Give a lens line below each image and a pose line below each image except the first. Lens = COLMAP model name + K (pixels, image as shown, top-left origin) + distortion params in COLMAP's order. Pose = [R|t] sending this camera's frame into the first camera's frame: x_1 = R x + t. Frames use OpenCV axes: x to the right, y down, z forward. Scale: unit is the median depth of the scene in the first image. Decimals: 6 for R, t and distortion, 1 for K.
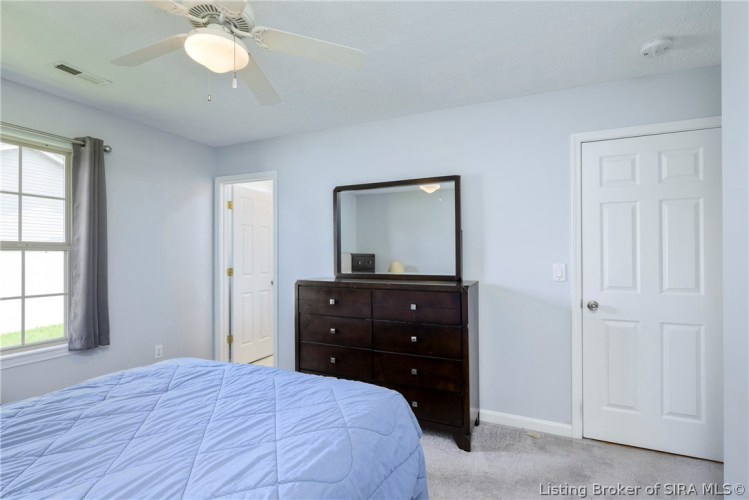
lens RADIAL K [[365.3, 0, 371.1], [0, 365.3, 256.8], [0, 0, 1]] dist [-0.002058, -0.003547]
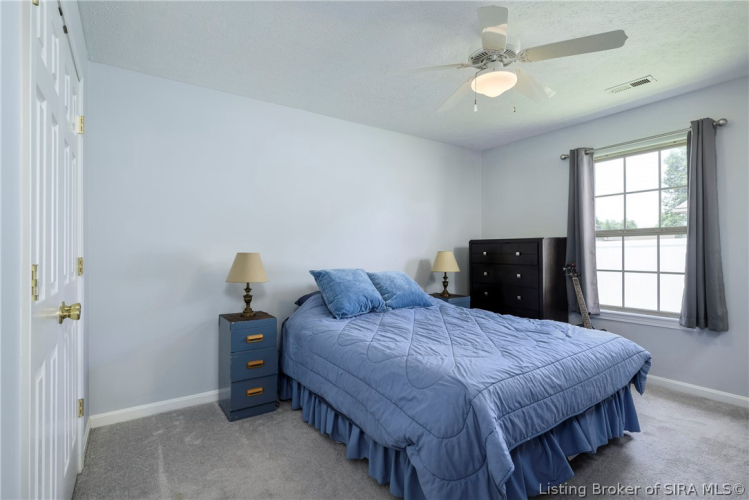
lens RADIAL K [[365.3, 0, 377.7], [0, 365.3, 248.1], [0, 0, 1]] dist [-0.002058, -0.003547]
pose [[-0.509233, -0.009659, -0.860574, 0.631539], [0.003693, 0.999903, -0.013408, 0.042268], [0.860621, -0.010005, -0.509148, 0.859262]]
